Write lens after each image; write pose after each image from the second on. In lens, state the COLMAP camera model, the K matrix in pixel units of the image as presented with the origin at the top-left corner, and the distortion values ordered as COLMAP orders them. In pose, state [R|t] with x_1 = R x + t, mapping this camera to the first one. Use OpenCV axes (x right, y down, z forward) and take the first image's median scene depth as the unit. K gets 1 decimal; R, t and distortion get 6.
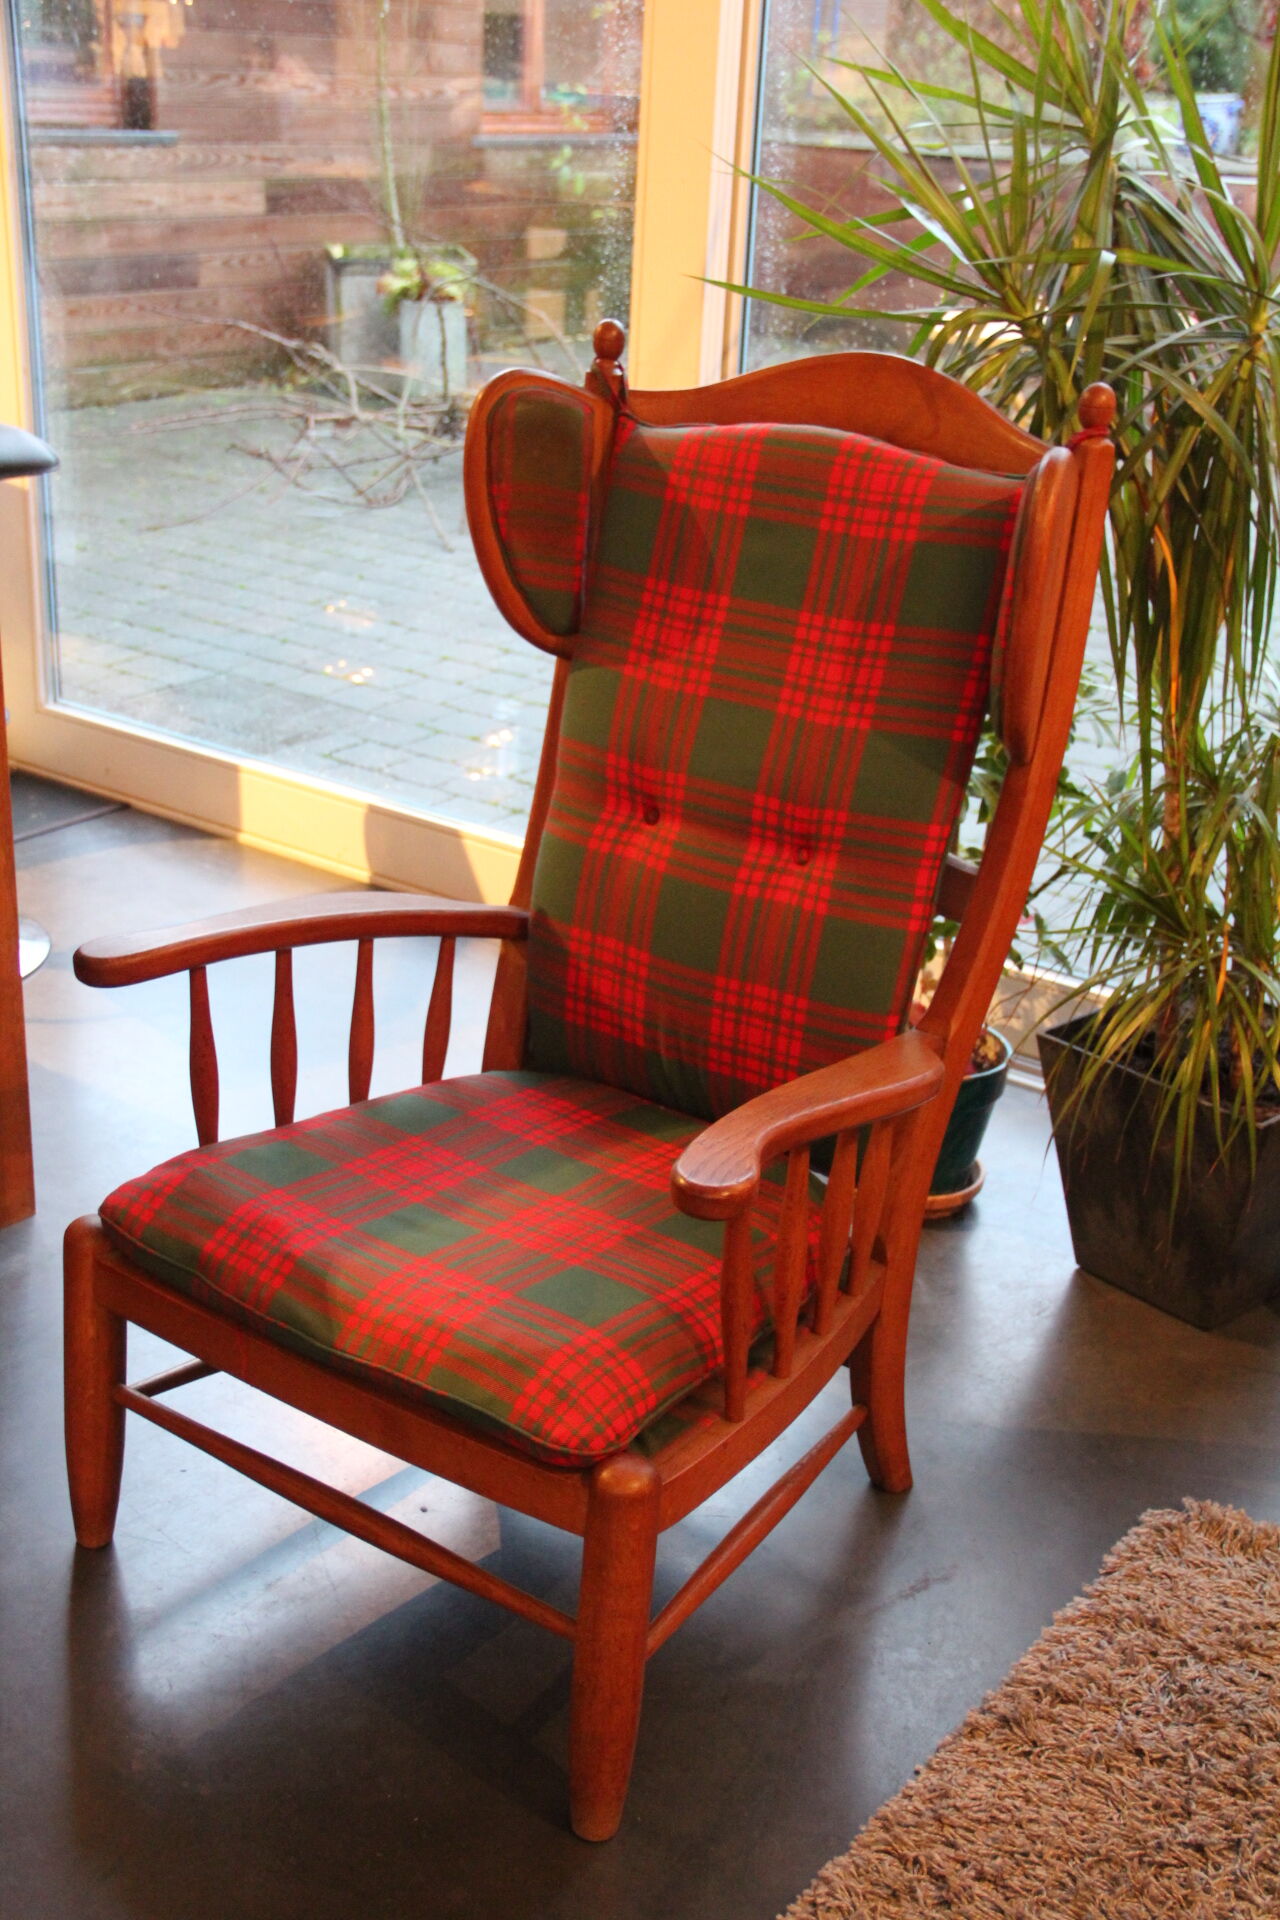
lens RADIAL K [[2335.5, 0, 637.3], [0, 2335.5, 998.5], [0, 0, 1]] dist [0.118241, 0.000000]
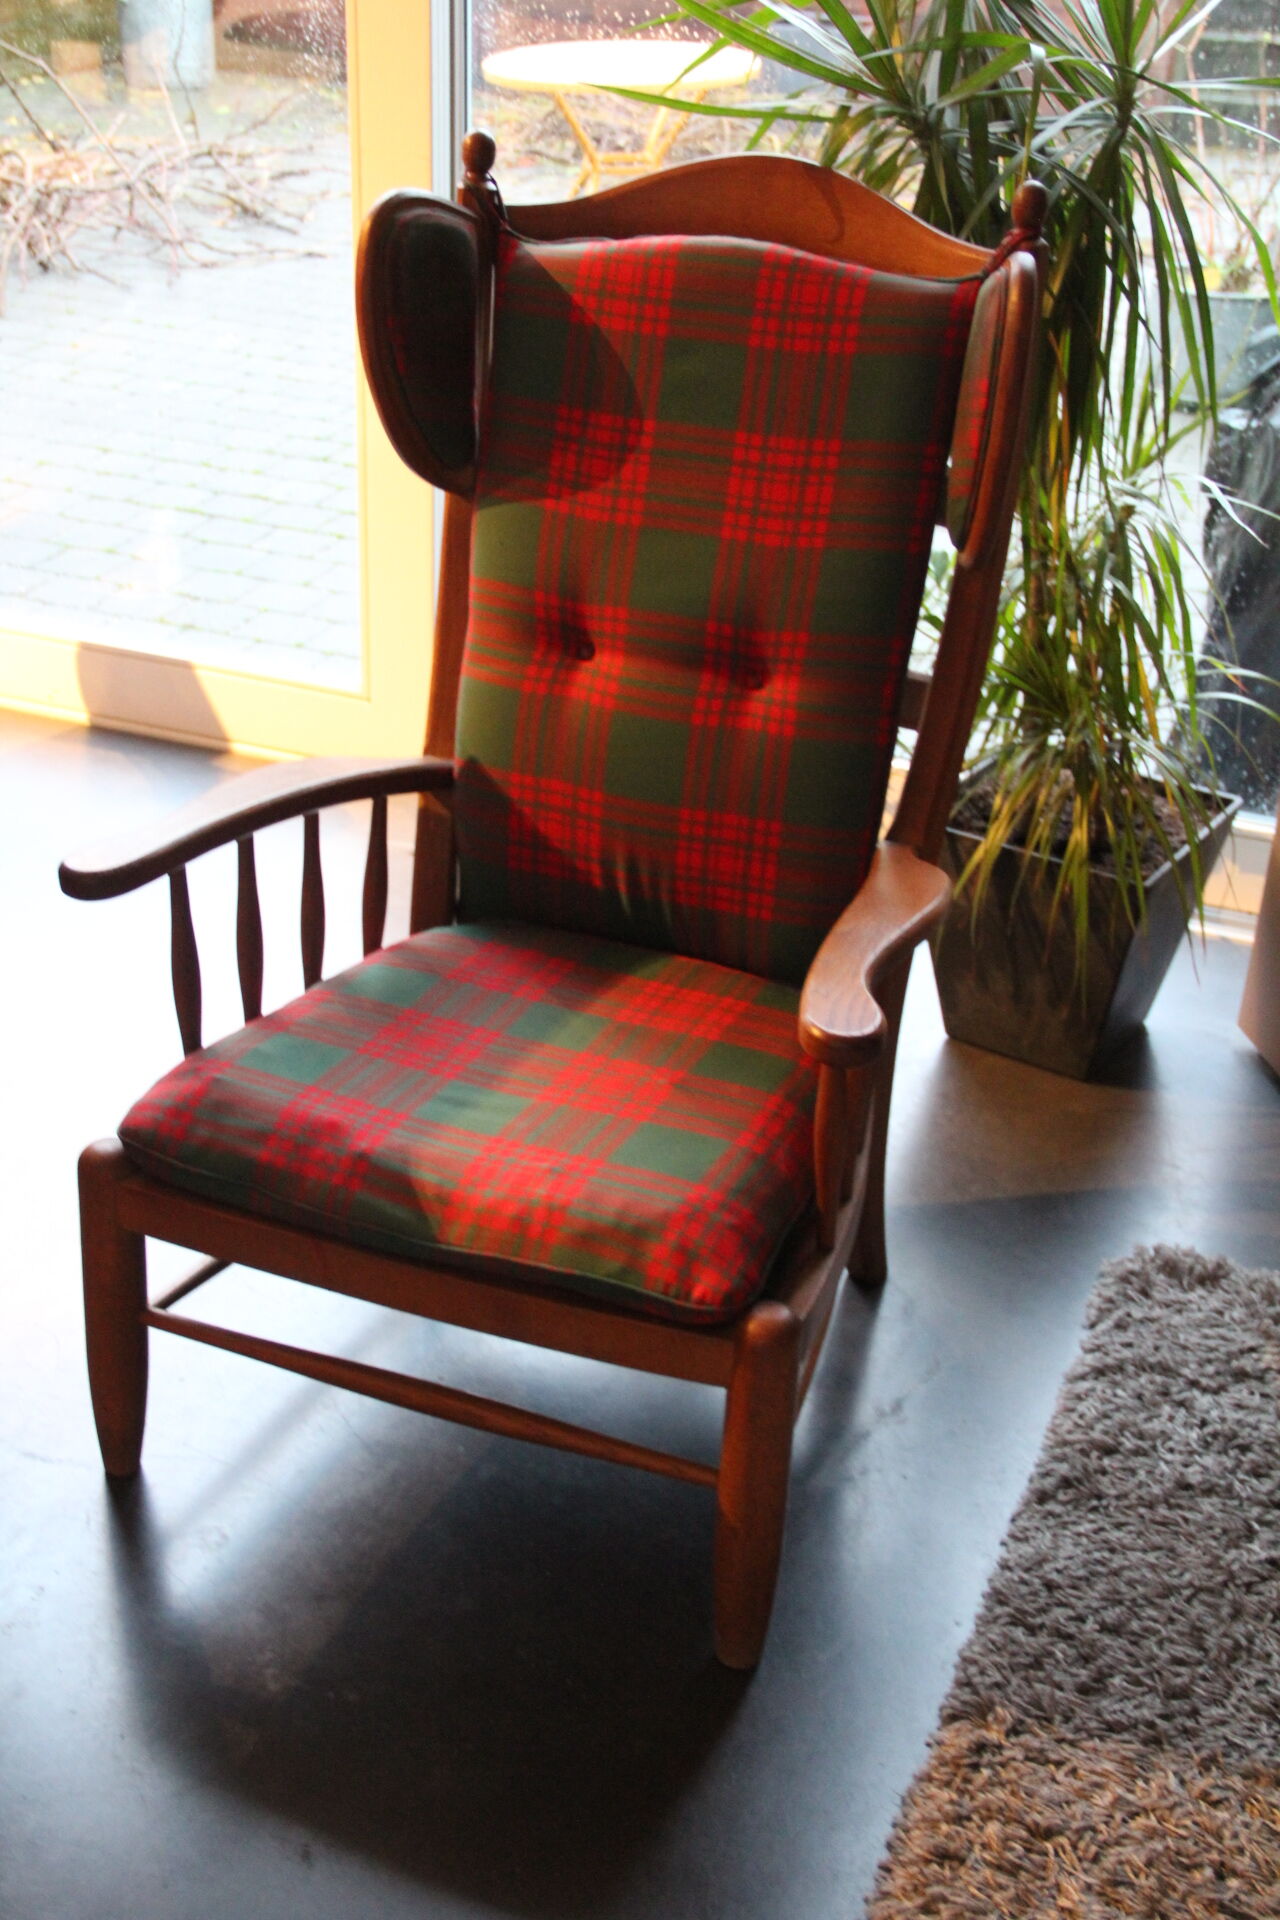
lens RADIAL K [[2335.5, 0, 648.8], [0, 2335.5, 979.7], [0, 0, 1]] dist [0.118241, 0.000000]
pose [[0.966249, -0.129753, 0.222545, -0.206935], [0.107089, 0.988023, 0.111100, -0.049418], [-0.234295, -0.083518, 0.968571, 0.032241]]
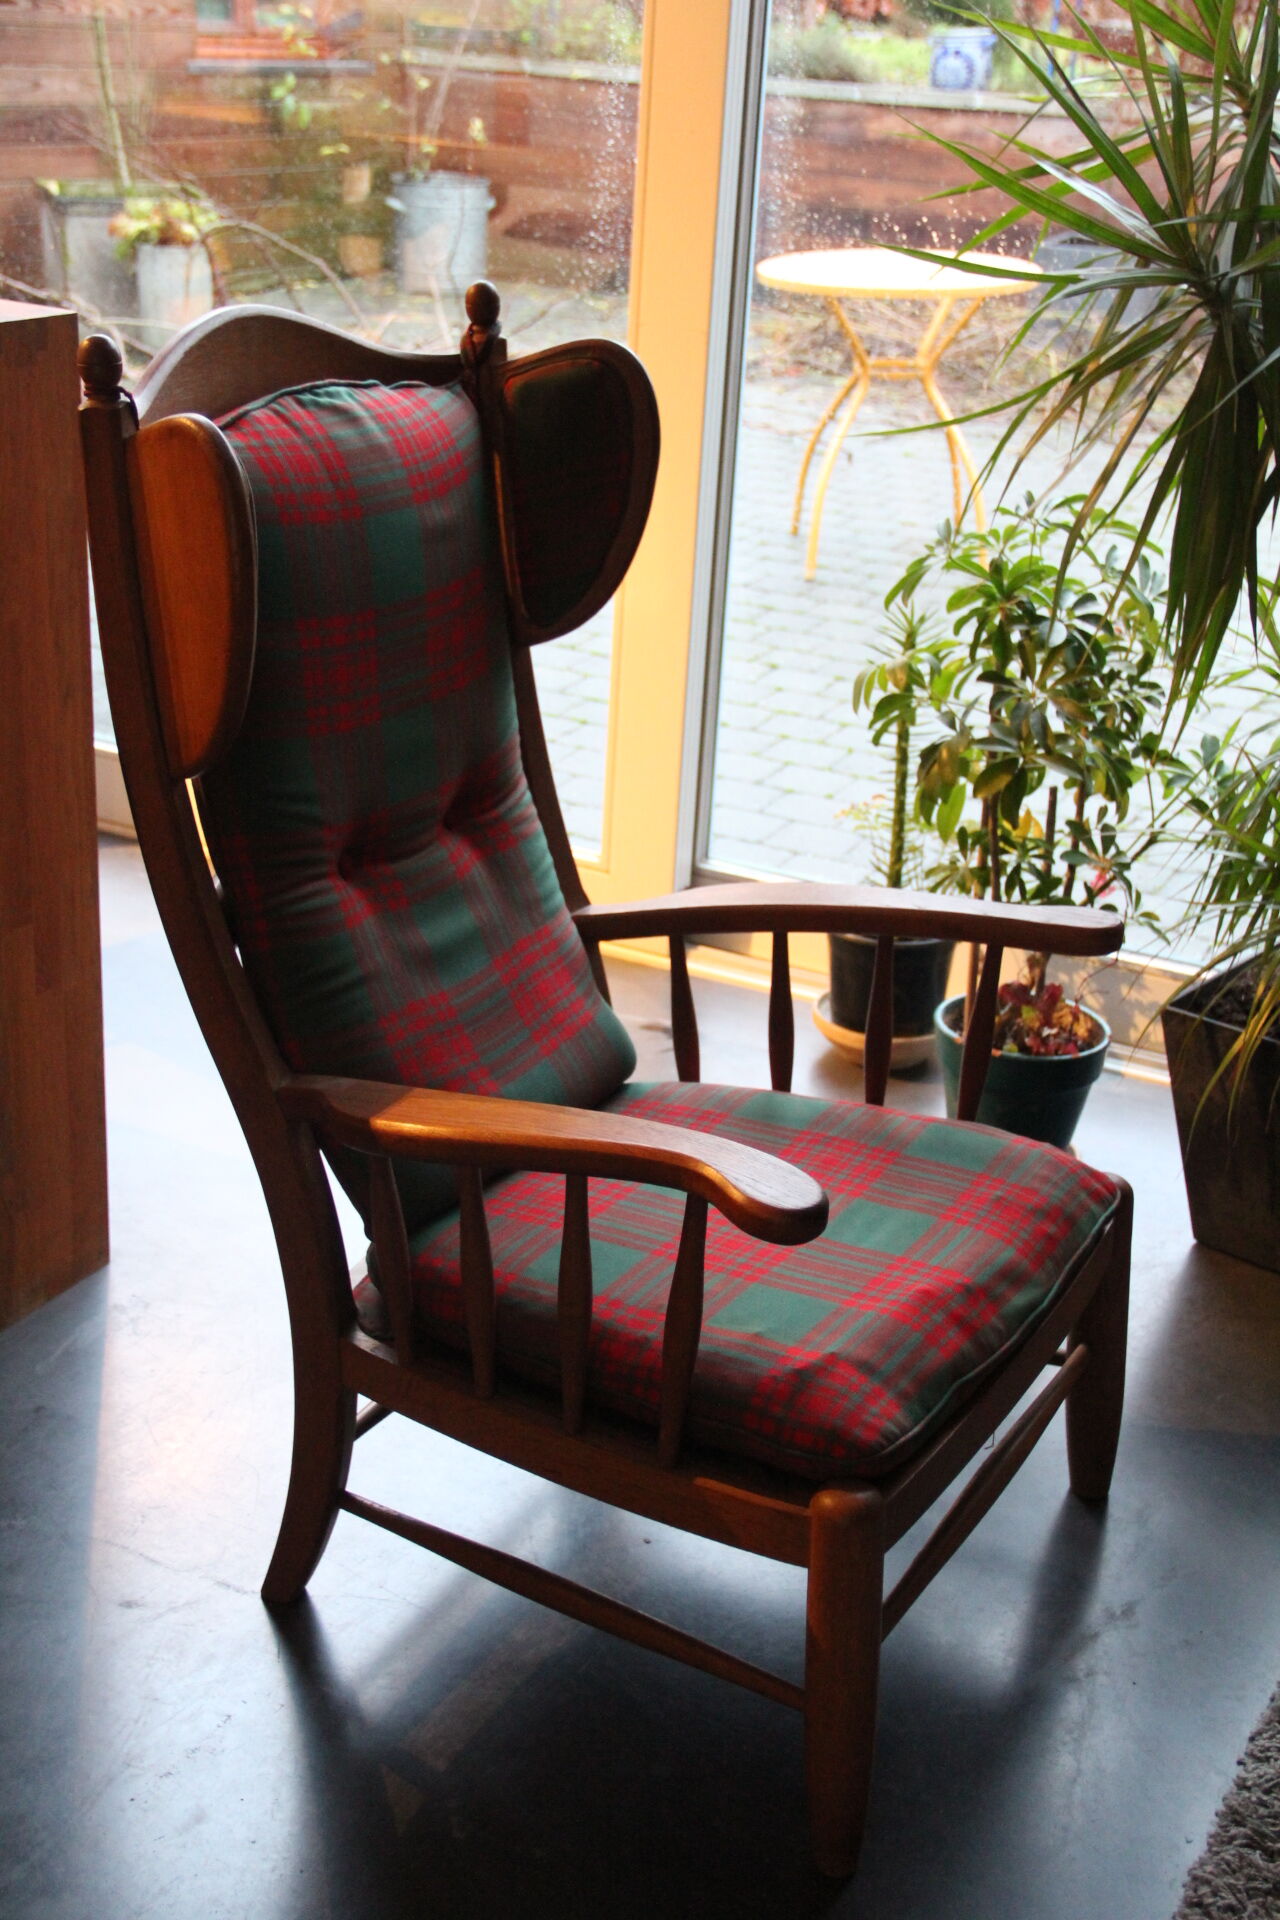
lens RADIAL K [[2478.4, 0, 655.3], [0, 2478.4, 987.0], [0, 0, 1]] dist [0.164483, 0.000000]
pose [[0.987824, -0.053349, 0.146142, -0.221790], [0.052728, 0.998576, 0.008123, -0.020404], [-0.146367, -0.000318, 0.989230, 0.003215]]
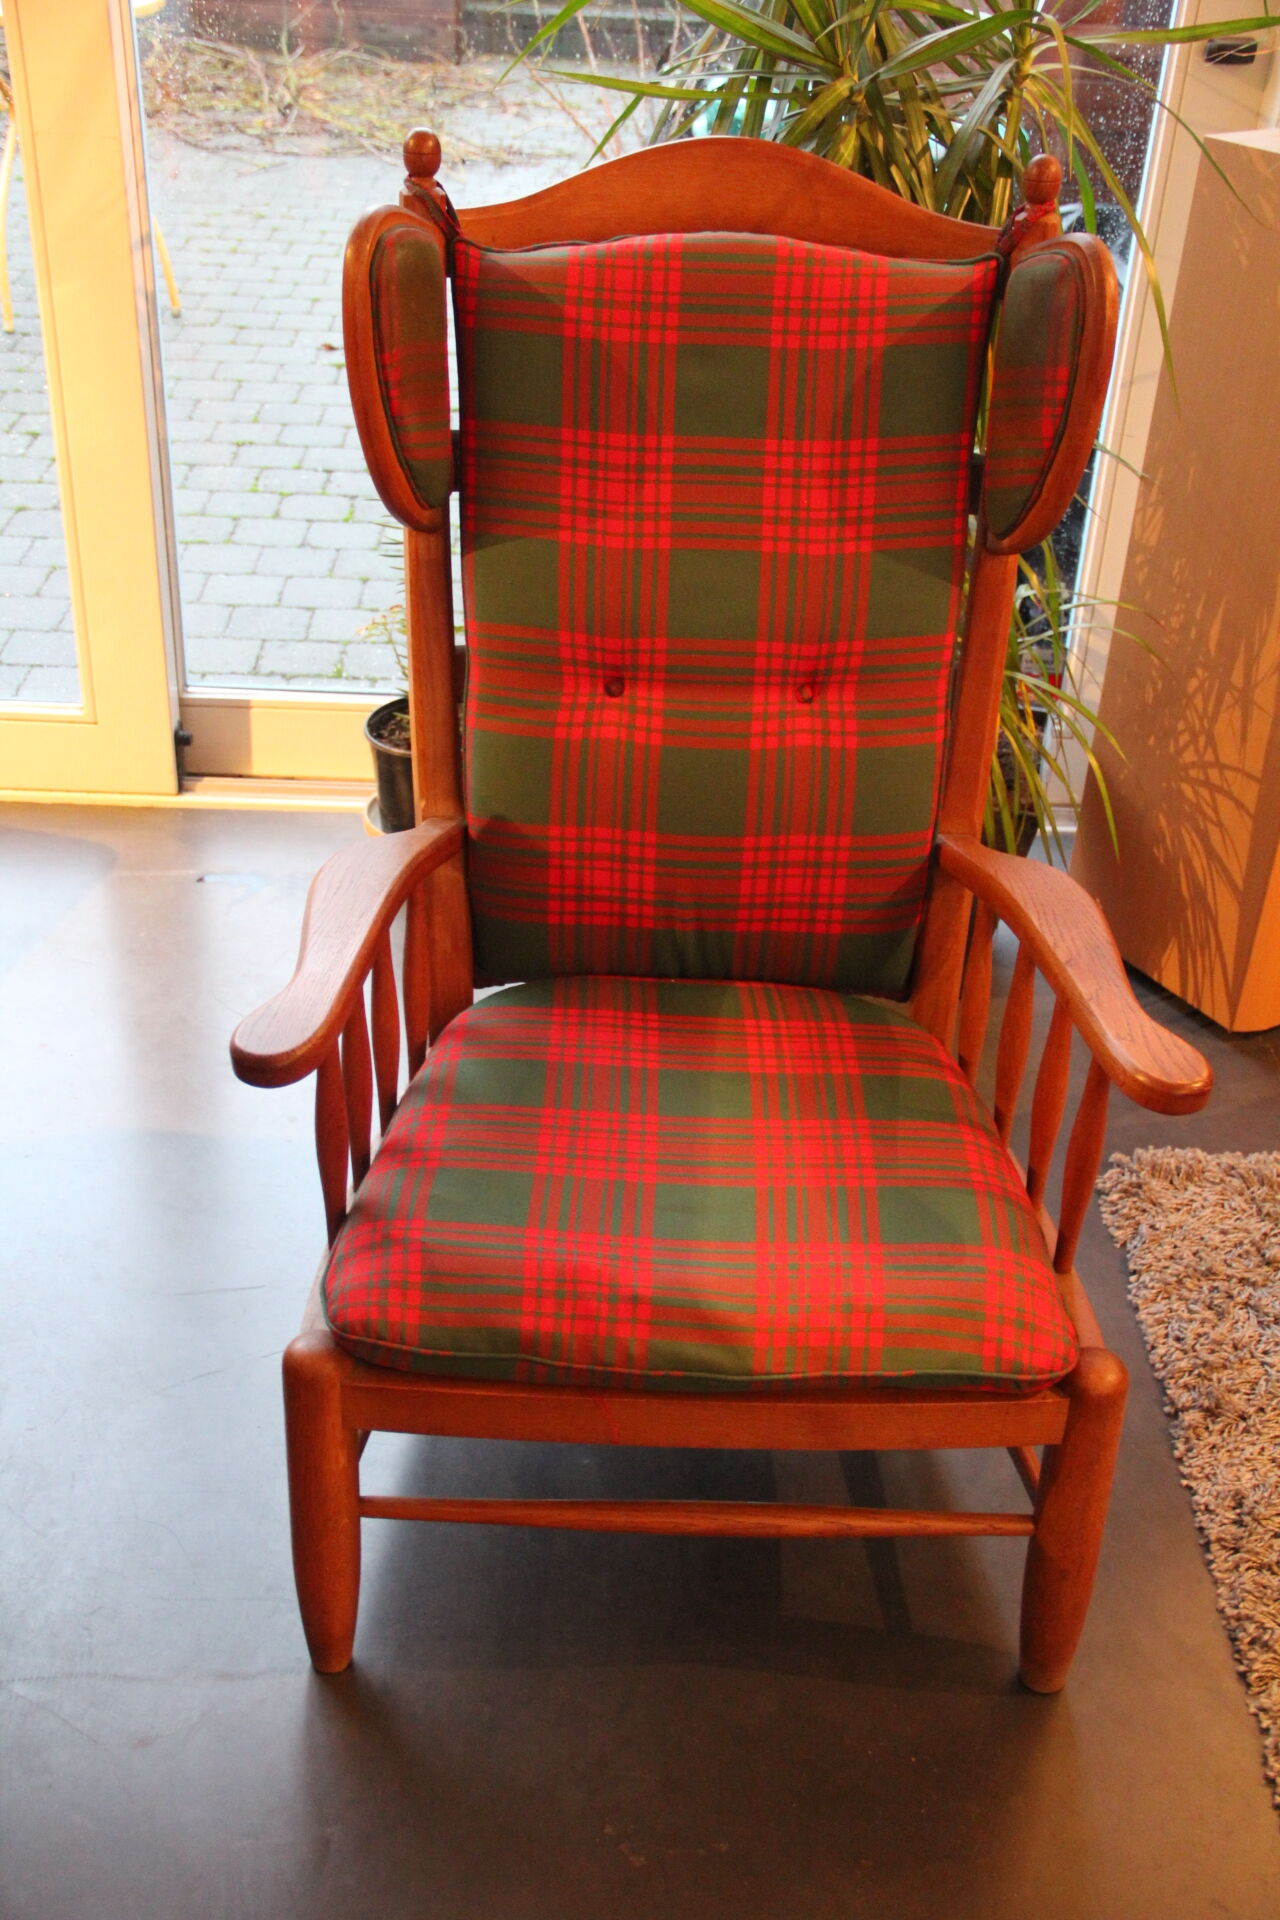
lens RADIAL K [[1897.7, 0, 650.2], [0, 1897.7, 957.6], [0, 0, 1]] dist [0.049466, 0.000000]
pose [[0.789356, -0.314376, 0.527337, -0.415679], [0.221852, 0.946966, 0.232457, -0.150053], [-0.572450, -0.066501, 0.817238, 0.376212]]
